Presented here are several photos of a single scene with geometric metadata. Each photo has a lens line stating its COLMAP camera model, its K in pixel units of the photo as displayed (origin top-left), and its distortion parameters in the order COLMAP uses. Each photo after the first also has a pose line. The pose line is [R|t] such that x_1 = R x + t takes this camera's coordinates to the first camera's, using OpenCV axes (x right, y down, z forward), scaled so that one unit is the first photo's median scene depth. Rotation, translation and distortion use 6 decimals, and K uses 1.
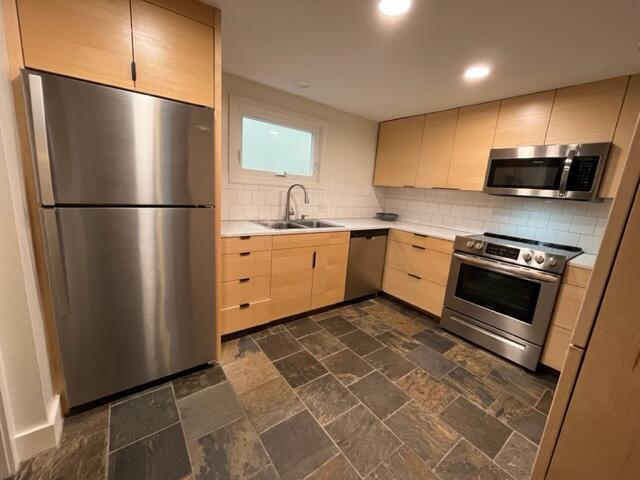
lens RADIAL K [[256.3, 0, 321.4], [0, 256.3, 238.8], [0, 0, 1]] dist [0.004442, 0.000342]
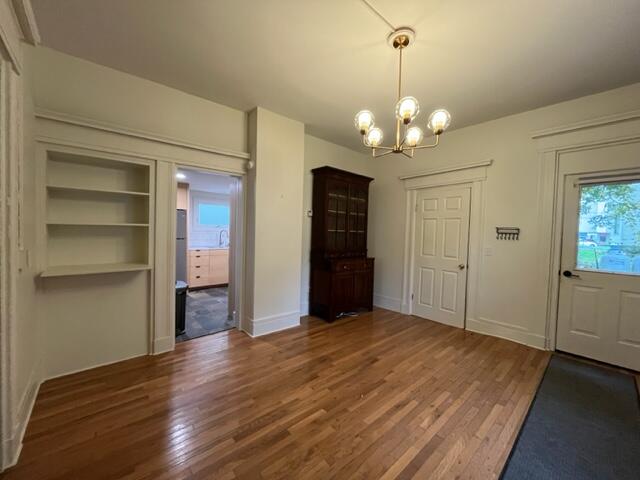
lens RADIAL K [[256.3, 0, 317.7], [0, 256.3, 240.1], [0, 0, 1]] dist [0.004442, 0.000342]
pose [[0.994845, -0.053822, 0.085944, 0.734844], [0.066727, 0.985635, -0.155148, 0.396899], [-0.076359, 0.160083, 0.984146, -1.787665]]
